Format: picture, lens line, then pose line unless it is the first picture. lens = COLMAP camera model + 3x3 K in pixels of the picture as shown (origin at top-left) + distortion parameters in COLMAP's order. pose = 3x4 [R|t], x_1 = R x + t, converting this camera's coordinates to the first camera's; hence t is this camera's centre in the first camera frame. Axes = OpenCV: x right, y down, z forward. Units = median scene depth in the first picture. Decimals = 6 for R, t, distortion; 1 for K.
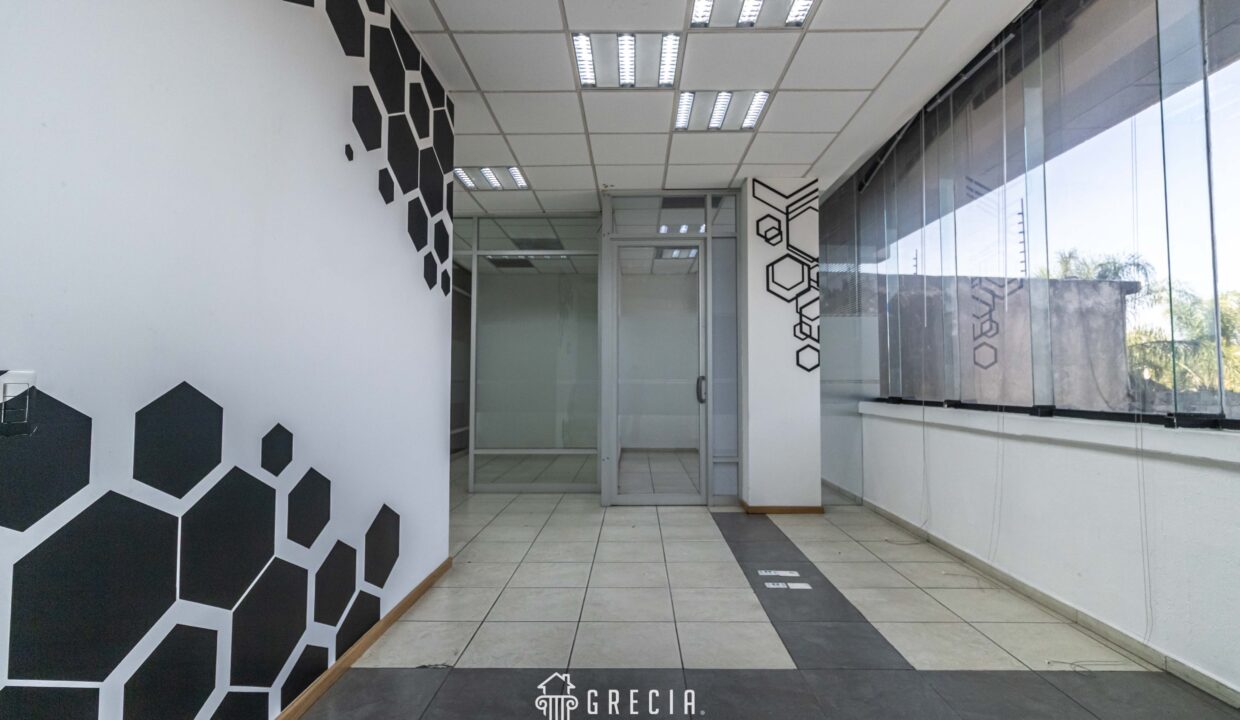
lens RADIAL K [[576.9, 0, 620.0], [0, 576.9, 360.0], [0, 0, 1]] dist [0.001917, 0.000271]
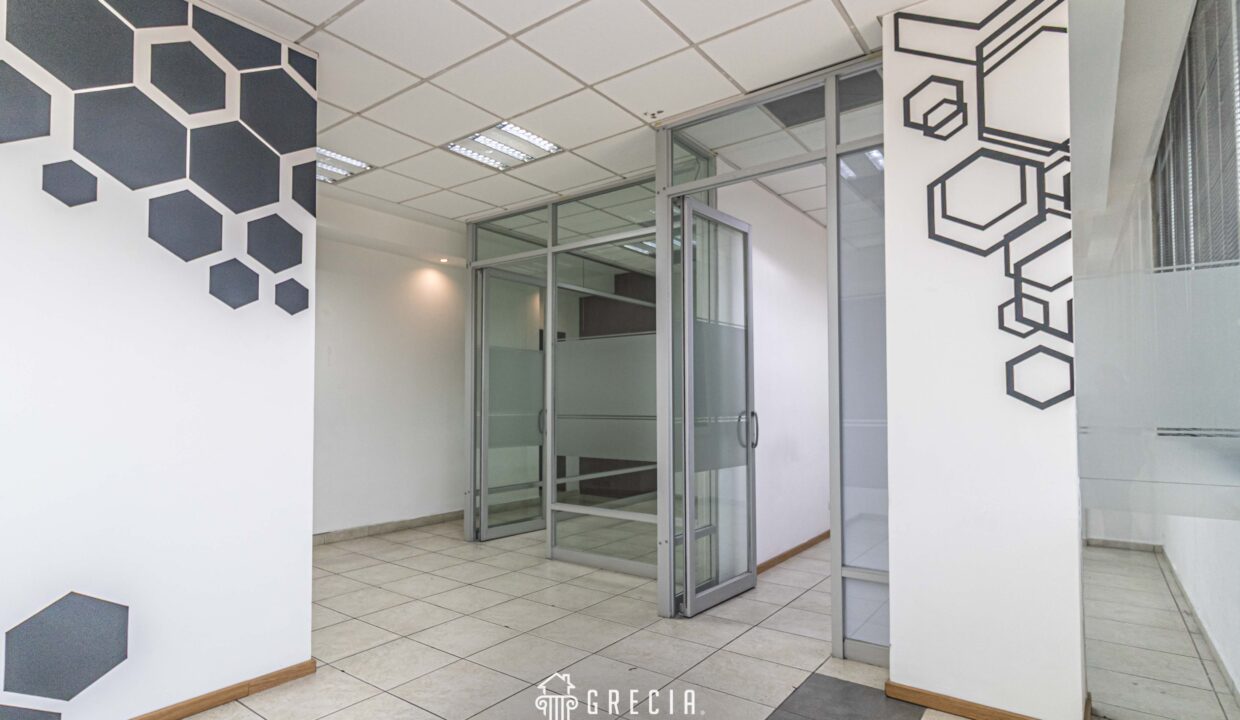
lens RADIAL K [[636.8, 0, 550.8], [0, 636.8, 383.0], [0, 0, 1]] dist [0.003176, 0.000050]
pose [[0.778009, -0.020319, -0.627924, 0.339273], [0.025879, 0.999665, -0.000284, -0.008355], [0.627719, -0.016030, 0.778275, 0.392477]]
